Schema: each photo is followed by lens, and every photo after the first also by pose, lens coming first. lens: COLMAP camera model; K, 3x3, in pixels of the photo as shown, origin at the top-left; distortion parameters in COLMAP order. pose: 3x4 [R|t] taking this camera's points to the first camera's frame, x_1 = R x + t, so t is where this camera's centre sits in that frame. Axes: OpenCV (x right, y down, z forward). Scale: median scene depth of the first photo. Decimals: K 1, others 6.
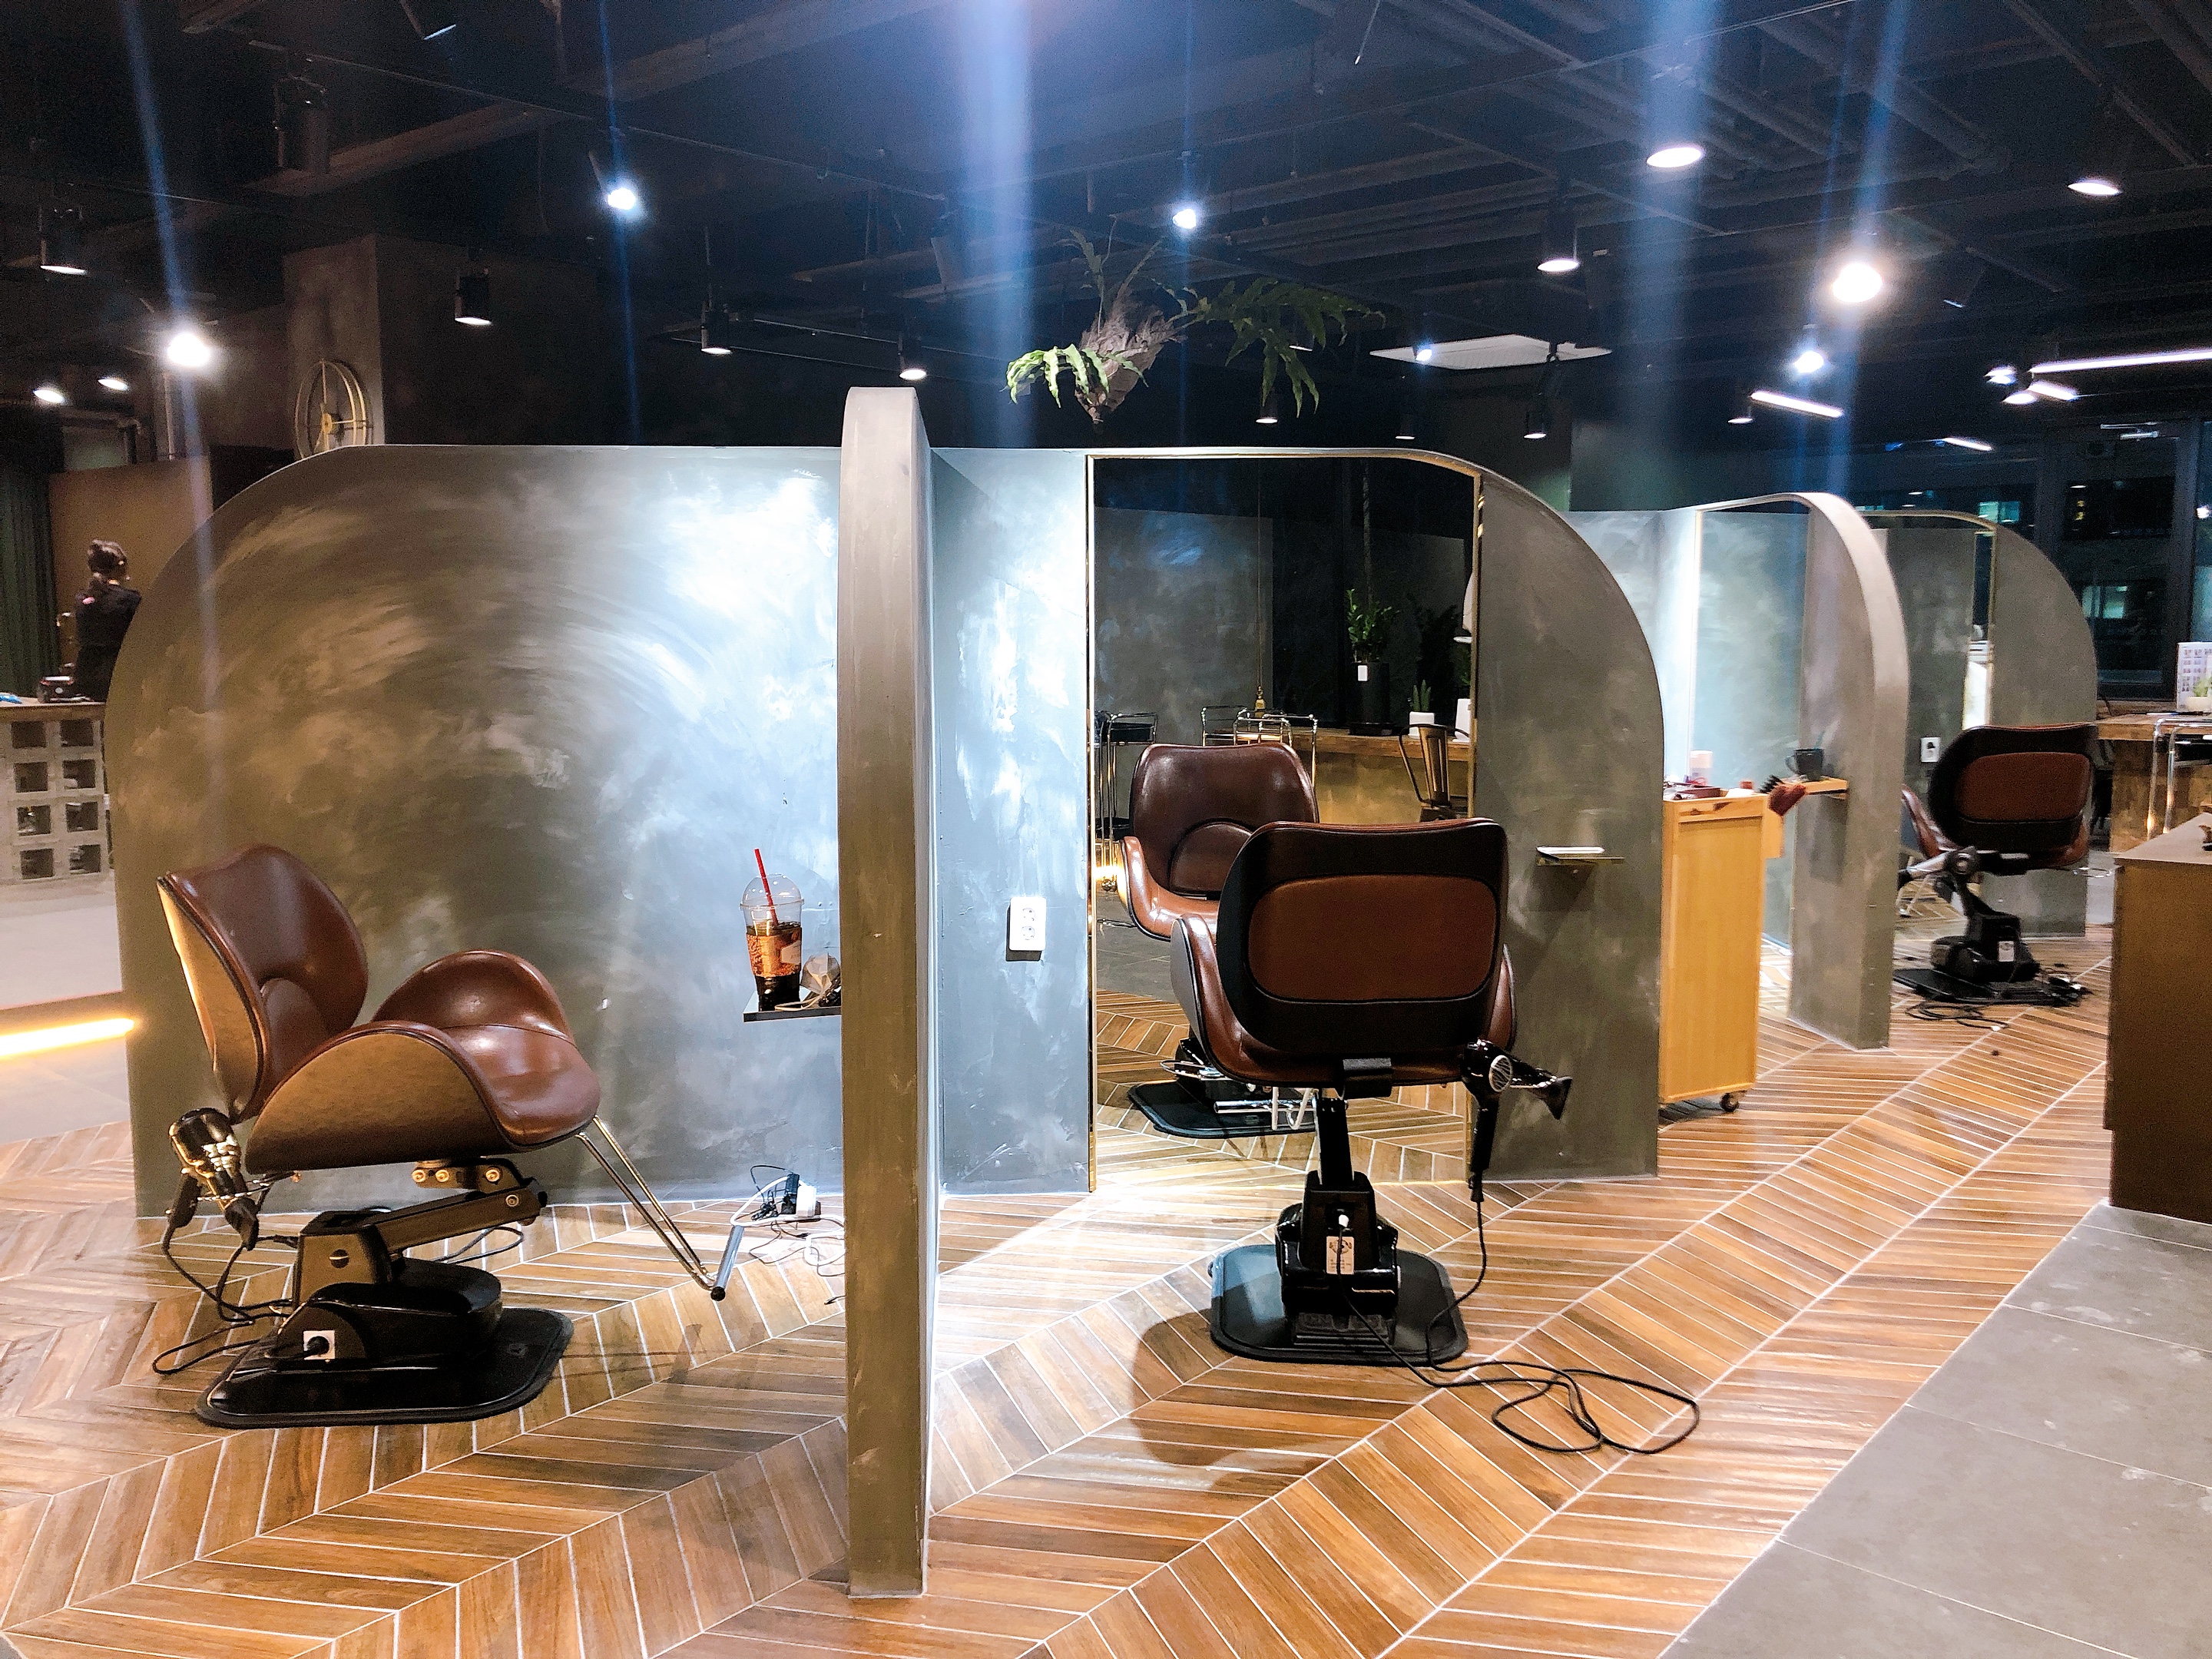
lens RADIAL K [[1771.4, 0, 1103.6], [0, 1771.4, 820.0], [0, 0, 1]] dist [0.008599, -0.008017]
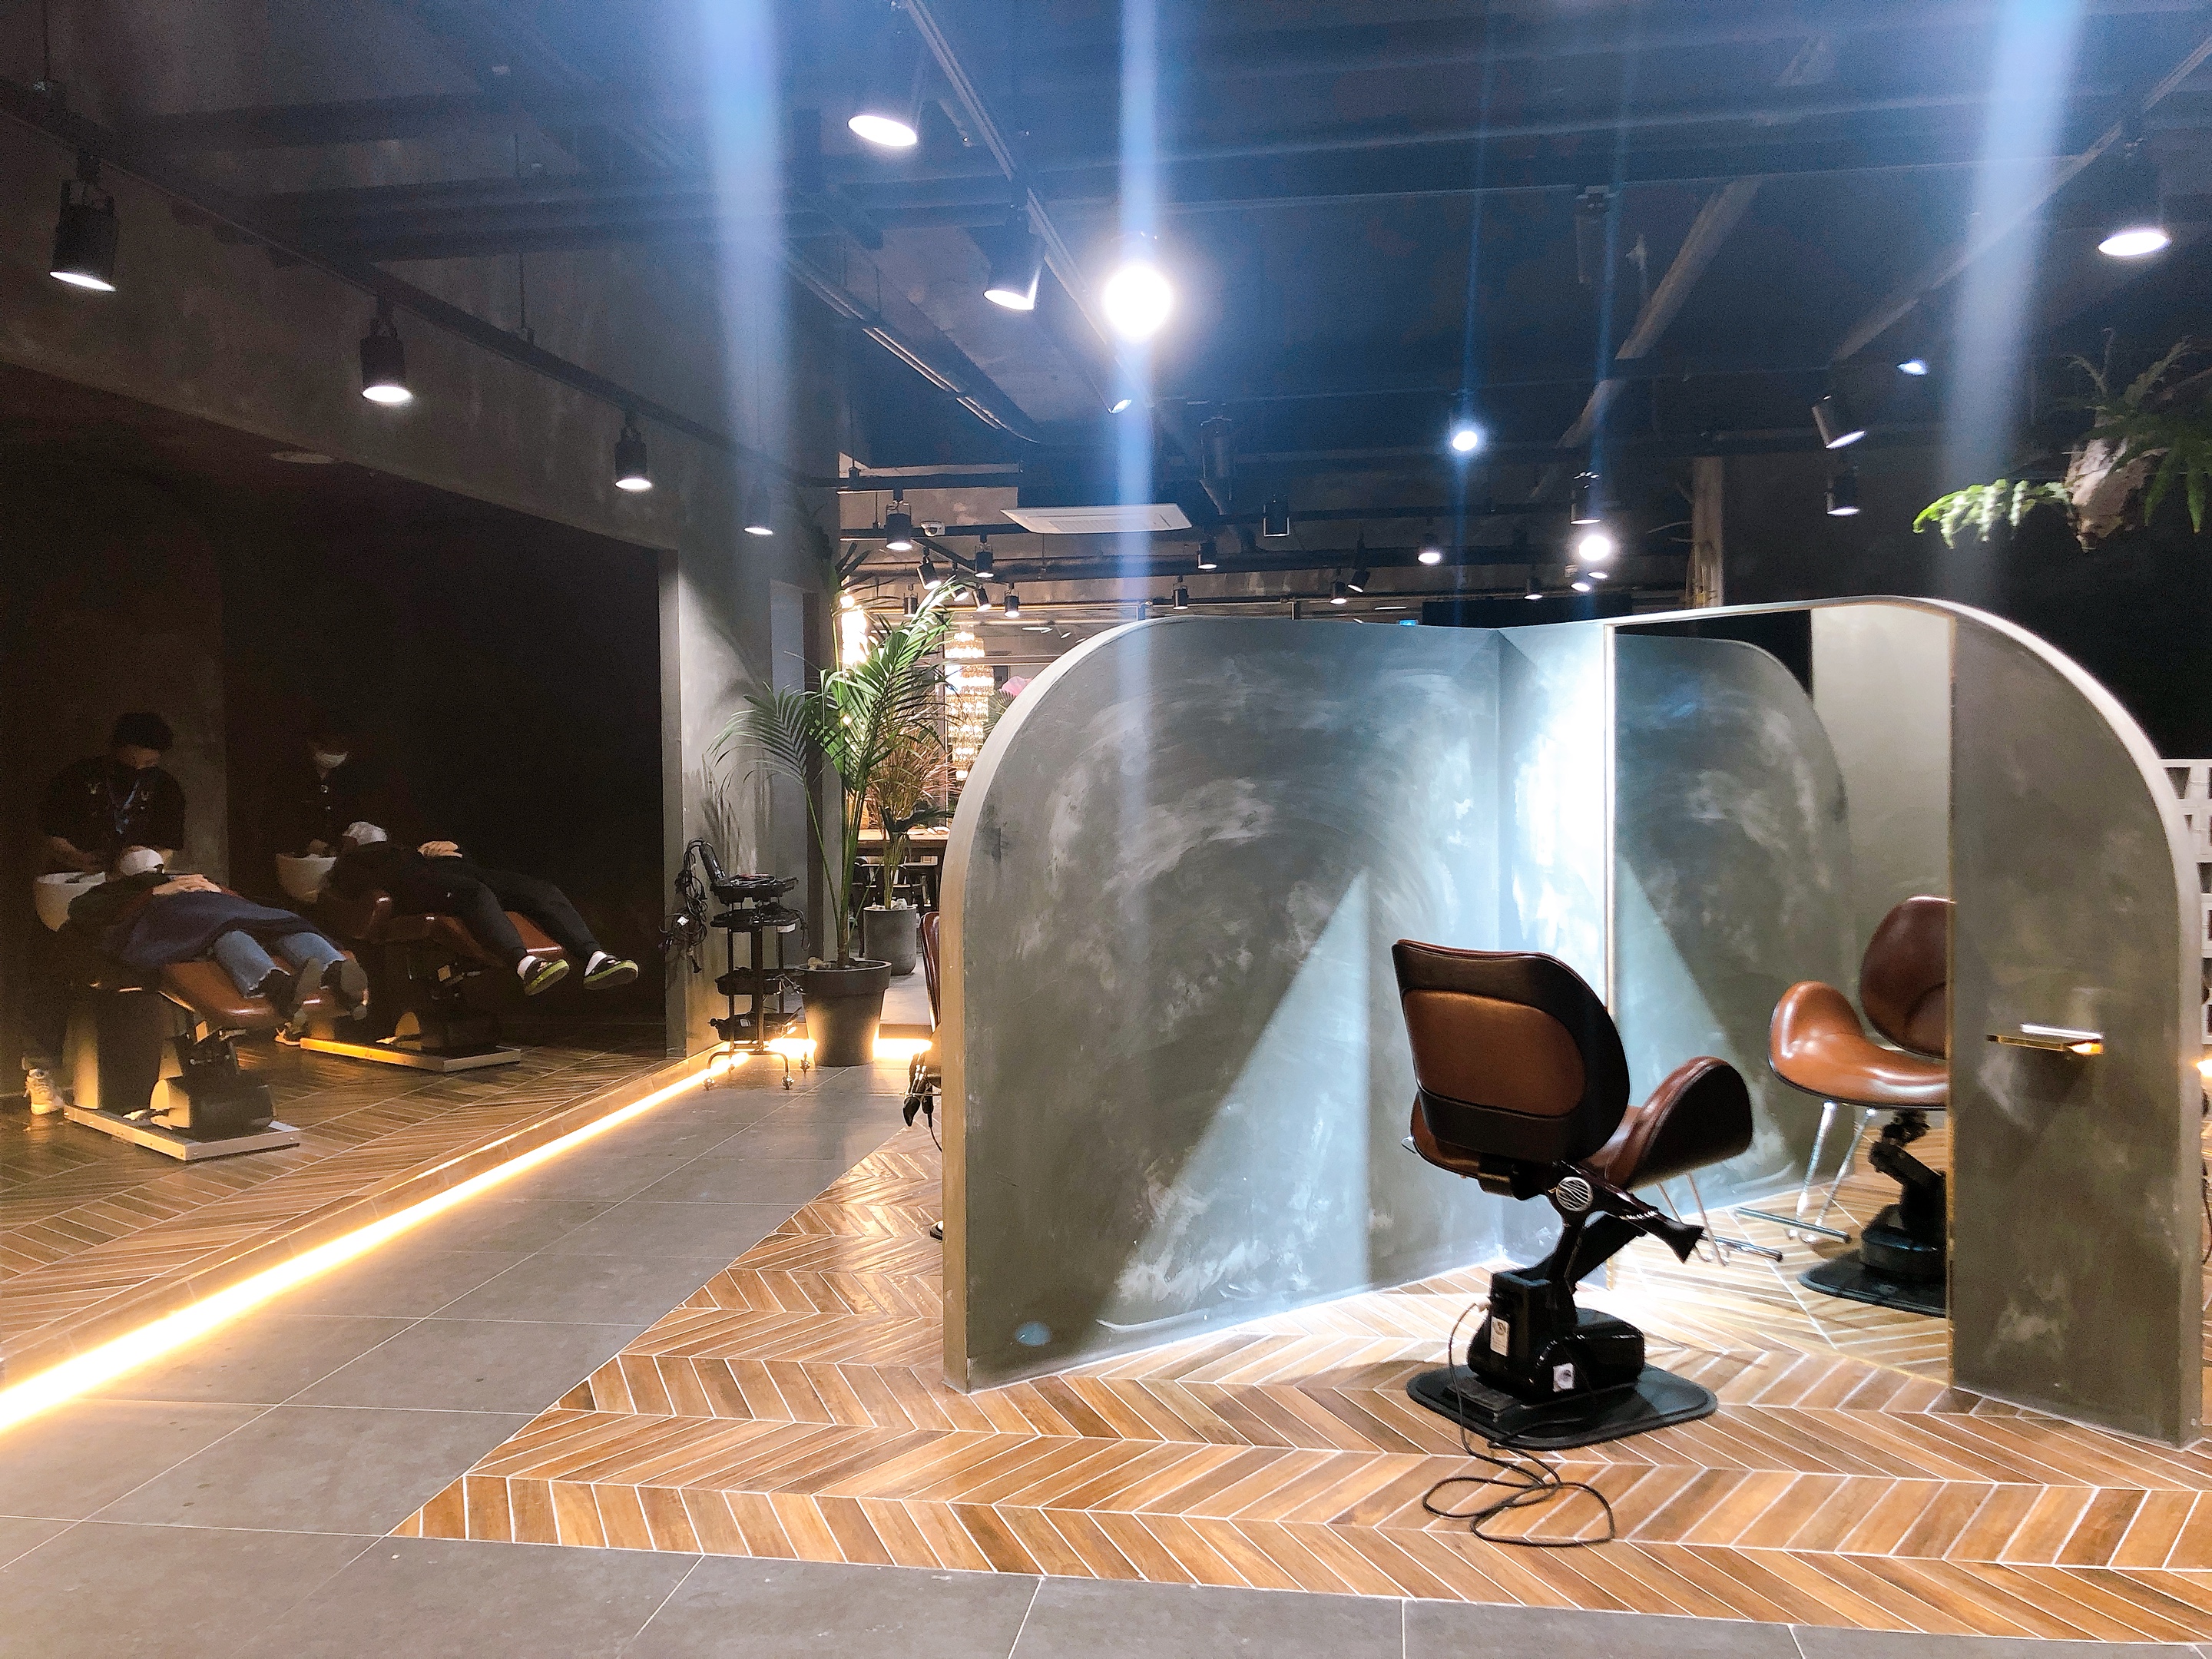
lens RADIAL K [[1771.4, 0, 1097.6], [0, 1771.4, 831.7], [0, 0, 1]] dist [0.008599, -0.008017]
pose [[0.544983, 0.032243, -0.837827, 0.741167], [-0.090251, 0.995710, -0.020387, -0.020973], [0.833576, 0.086725, 0.545555, 0.118371]]
